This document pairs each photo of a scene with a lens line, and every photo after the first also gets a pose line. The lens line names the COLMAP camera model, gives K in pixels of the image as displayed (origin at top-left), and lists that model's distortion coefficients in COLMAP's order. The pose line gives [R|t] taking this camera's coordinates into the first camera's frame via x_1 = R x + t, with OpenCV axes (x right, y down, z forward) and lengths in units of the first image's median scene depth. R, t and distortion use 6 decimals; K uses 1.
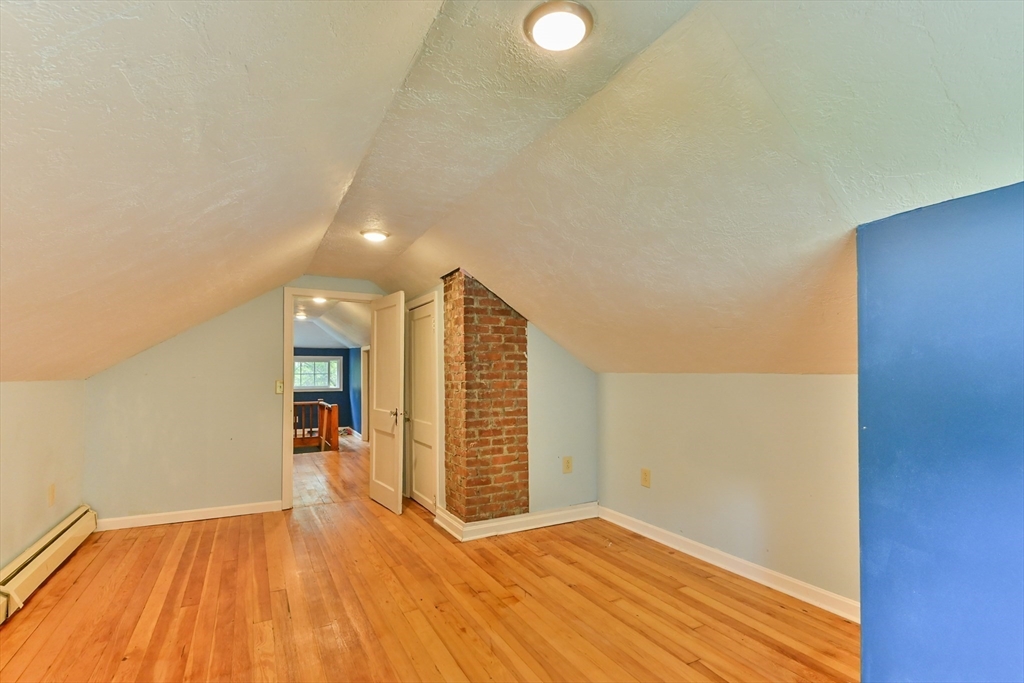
lens RADIAL K [[479.6, 0, 505.6], [0, 479.6, 364.8], [0, 0, 1]] dist [0.002411, -0.003209]
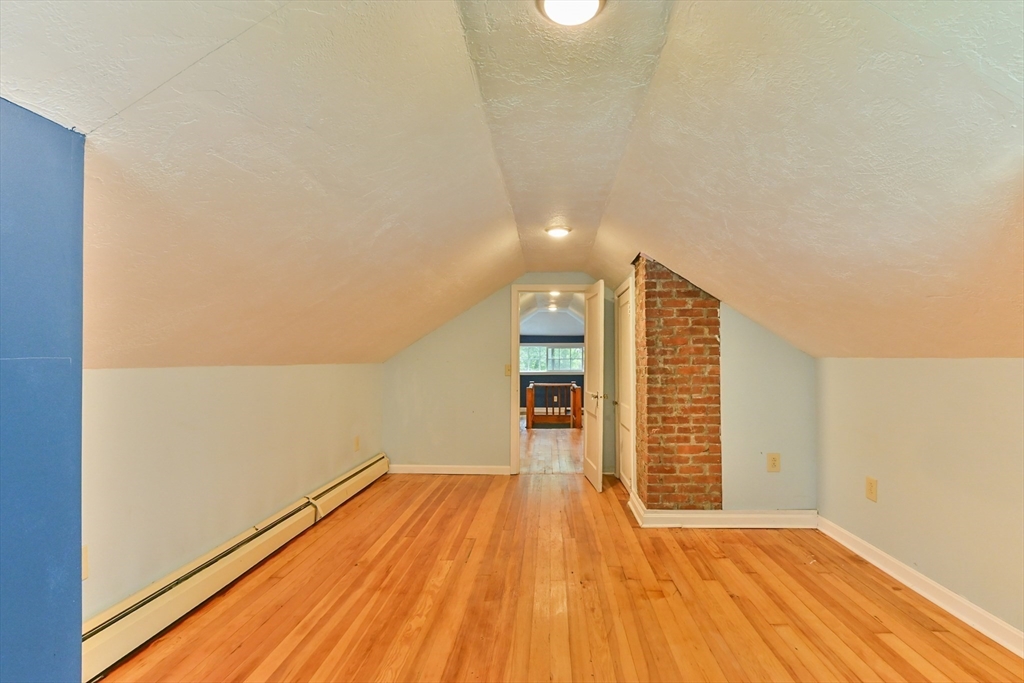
lens RADIAL K [[464.3, 0, 536.6], [0, 464.3, 351.0], [0, 0, 1]] dist [0.000767, -0.002024]
pose [[0.872689, -0.006342, -0.488236, 0.181305], [0.006736, 0.999977, -0.000949, 0.002390], [0.488231, -0.002460, 0.872711, 0.051655]]
